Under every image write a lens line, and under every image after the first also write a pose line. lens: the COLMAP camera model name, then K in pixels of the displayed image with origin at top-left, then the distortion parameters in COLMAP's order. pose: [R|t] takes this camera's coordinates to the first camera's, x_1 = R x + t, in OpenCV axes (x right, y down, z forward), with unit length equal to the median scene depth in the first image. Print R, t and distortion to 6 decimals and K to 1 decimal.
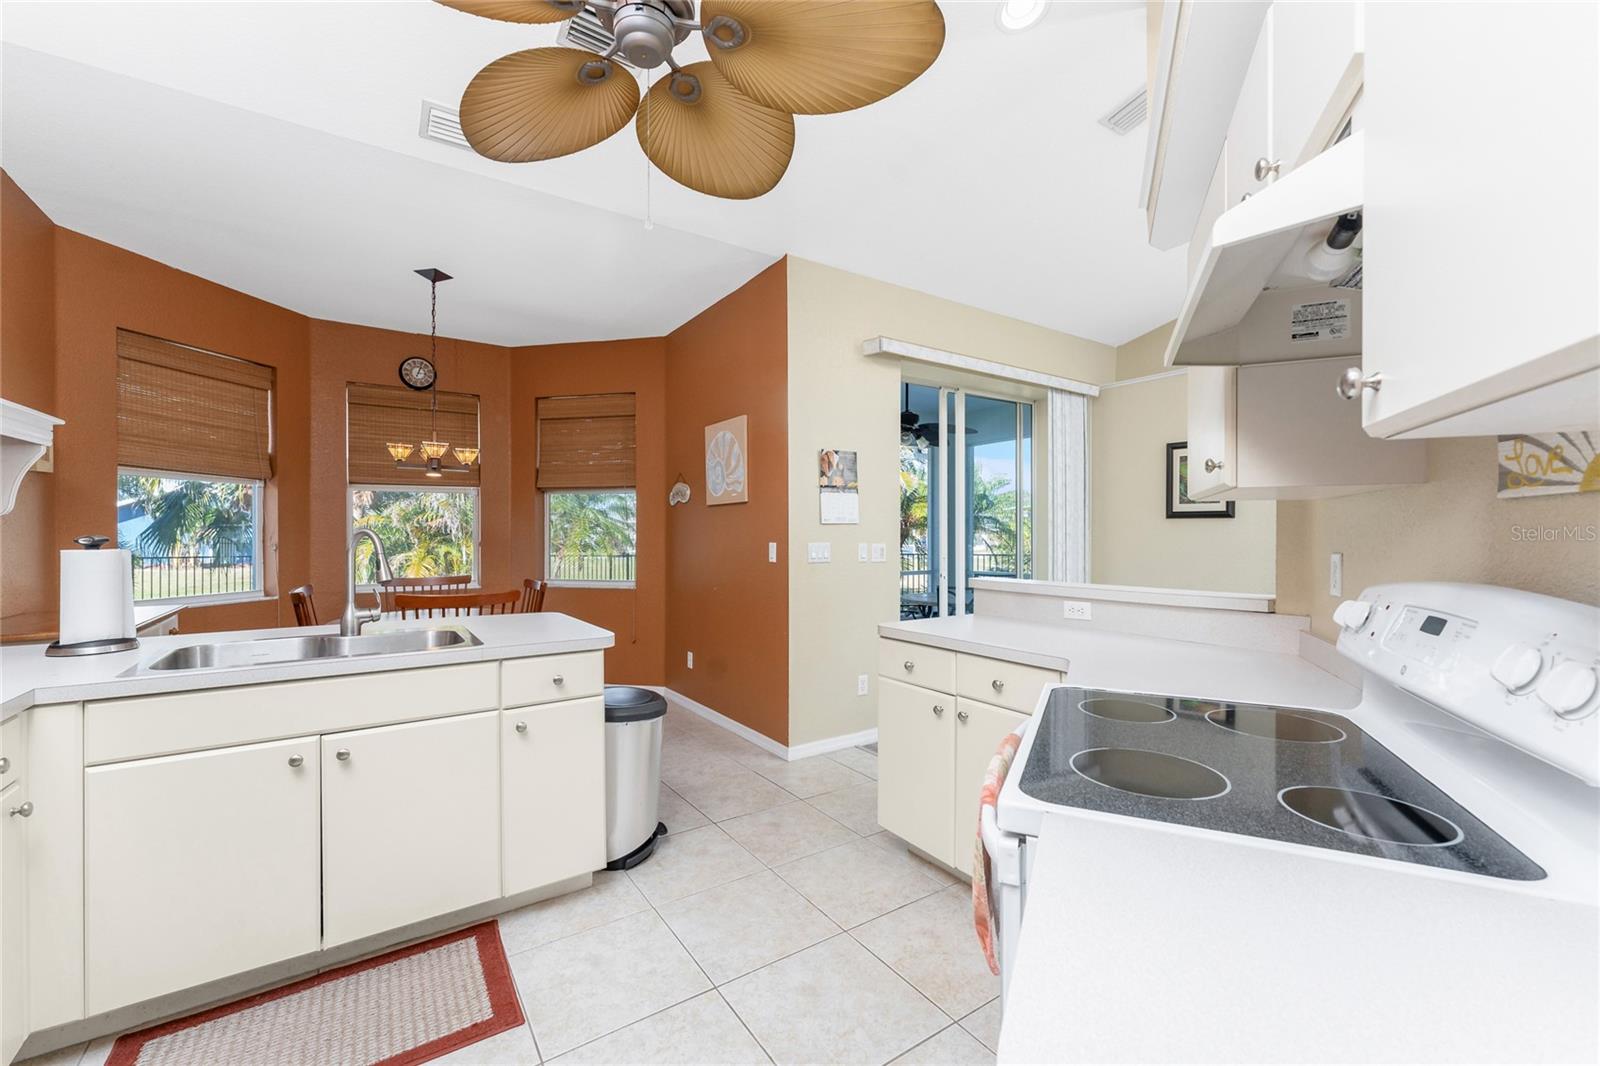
lens RADIAL K [[645.9, 0, 788.1], [0, 645.9, 537.3], [0, 0, 1]] dist [0.002014, 0.000161]
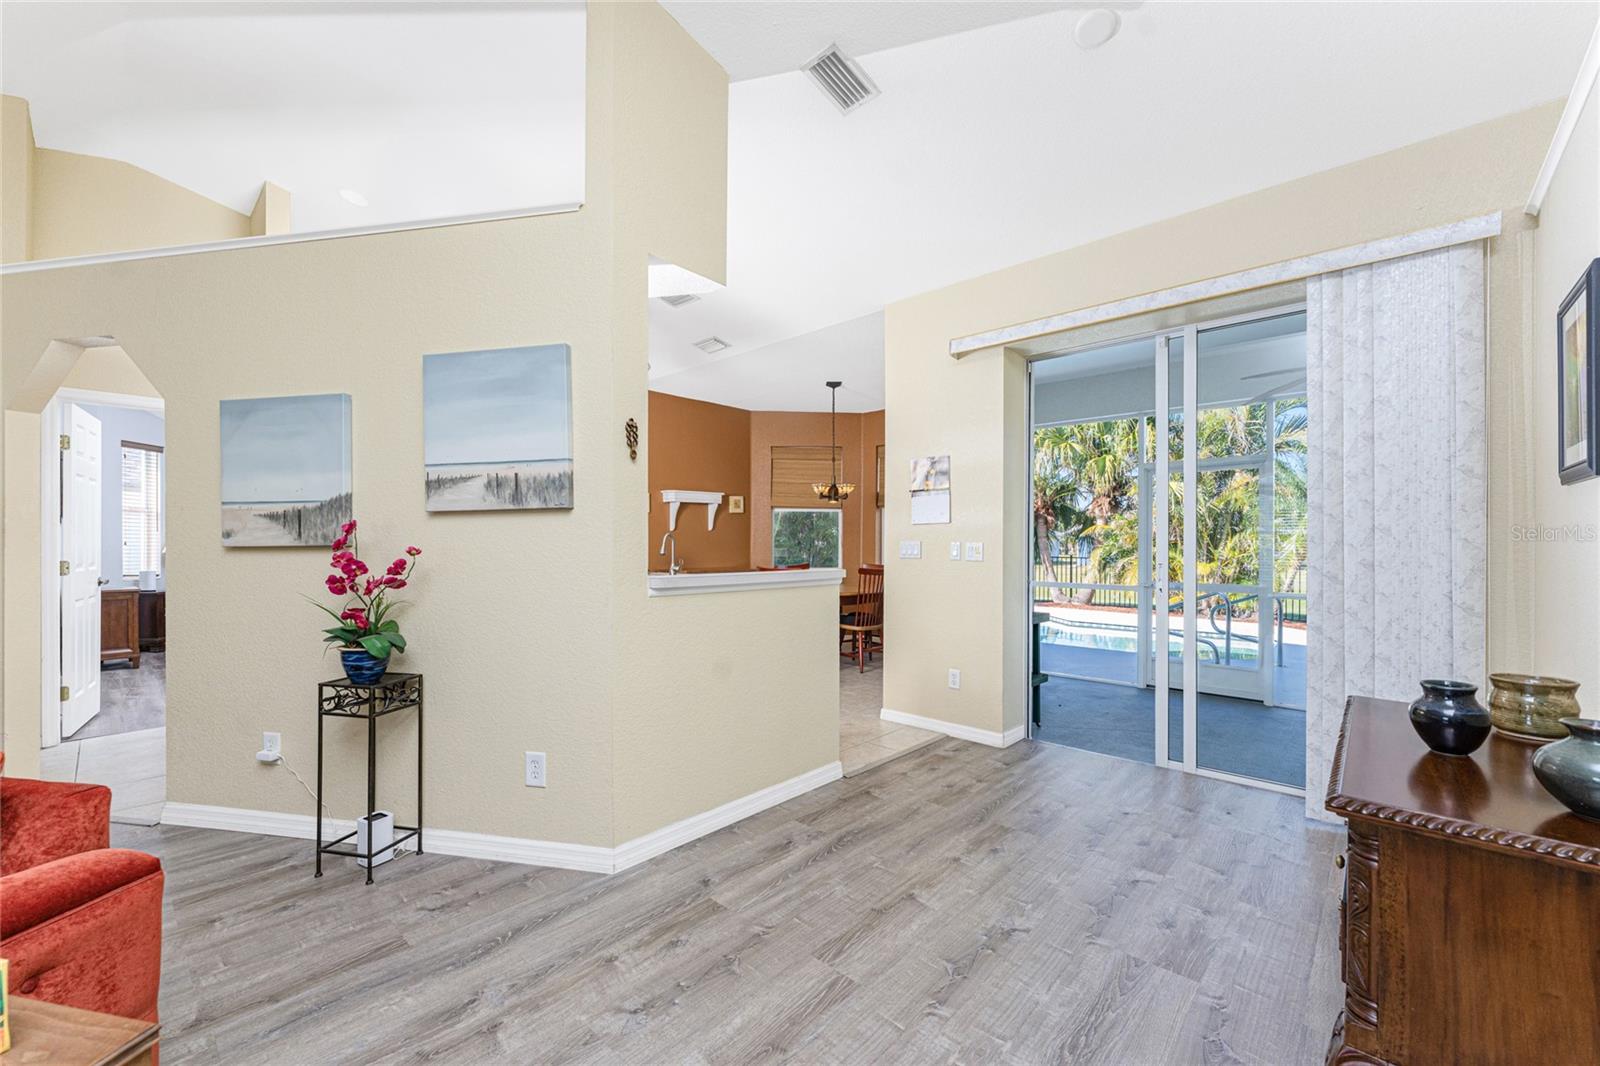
lens RADIAL K [[645.9, 0, 804.4], [0, 645.9, 545.7], [0, 0, 1]] dist [0.002014, 0.000161]
pose [[0.234378, 0.004508, -0.972135, 1.075774], [-0.005005, 0.999982, 0.003430, 0.012425], [0.972133, 0.004062, 0.234396, 0.529228]]
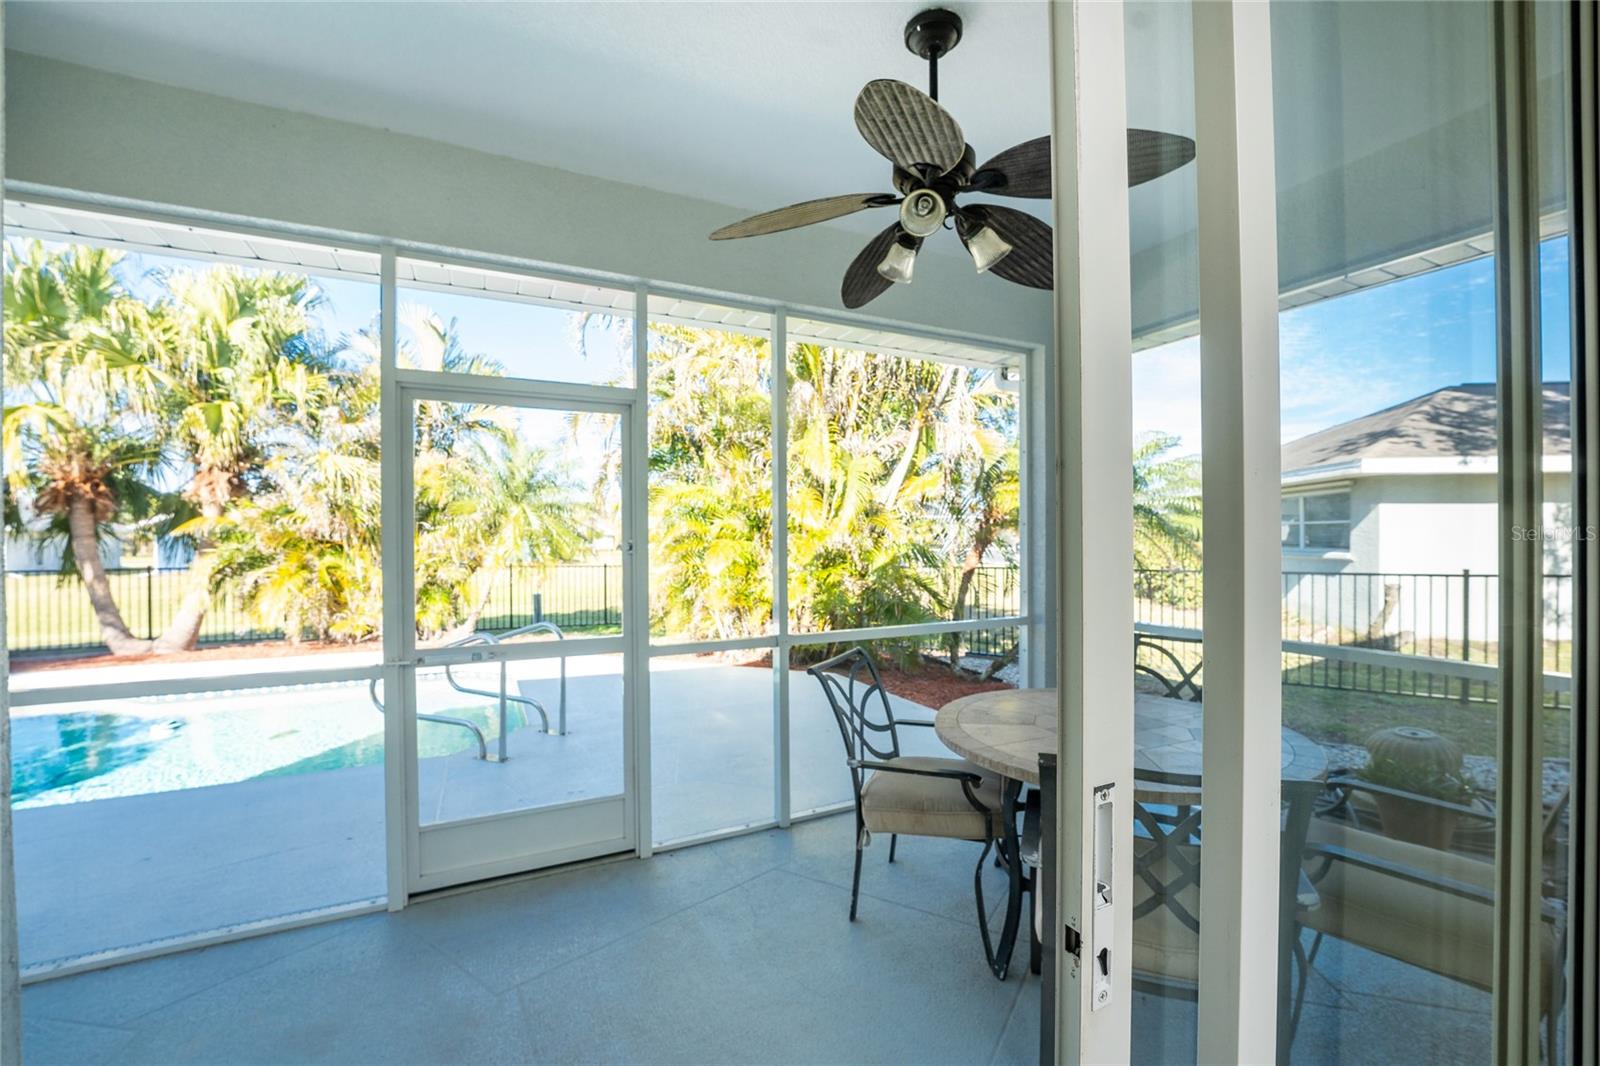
lens RADIAL K [[645.9, 0, 770.1], [0, 645.9, 534.5], [0, 0, 1]] dist [0.002014, 0.000161]
pose [[0.986205, -0.006590, -0.165395, 0.254340], [0.005453, 0.999958, -0.007329, -0.010513], [0.165436, 0.006326, 0.986200, 1.086583]]
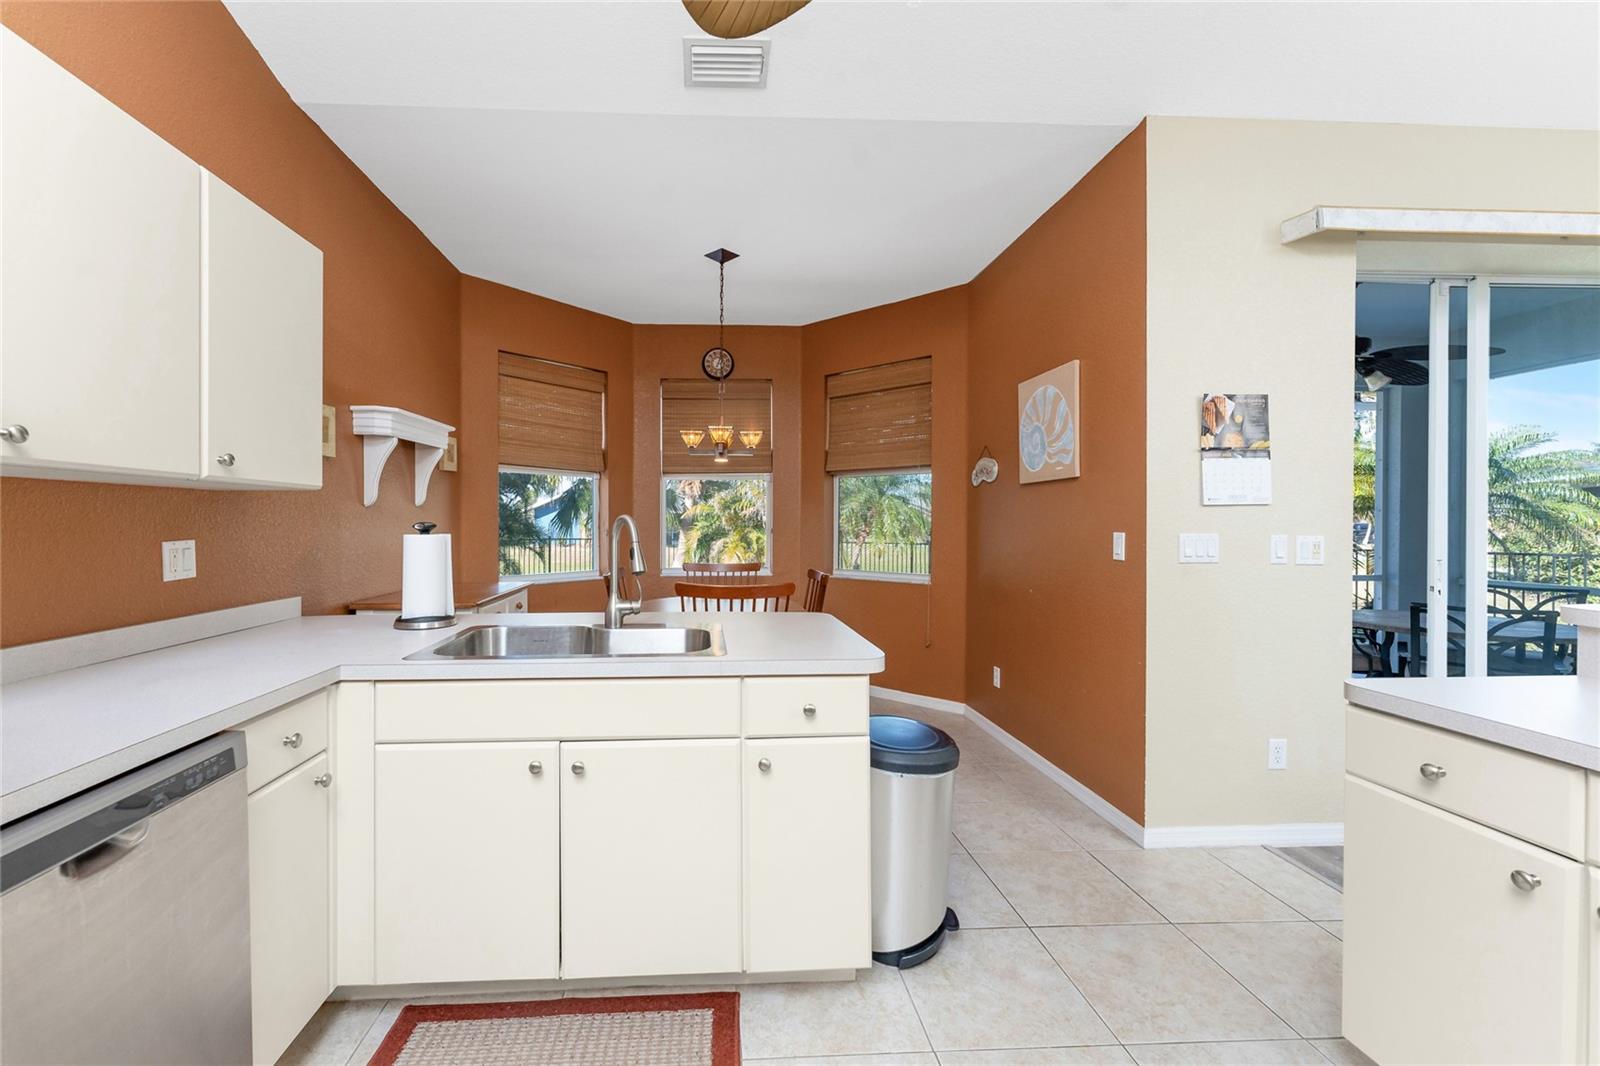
lens RADIAL K [[645.9, 0, 750.3], [0, 645.9, 528.0], [0, 0, 1]] dist [0.002014, 0.000161]
pose [[0.866170, 0.005423, -0.499720, -0.019556], [-0.002586, 0.999976, 0.006370, -0.000458], [0.499743, -0.004225, 0.866164, 0.174911]]
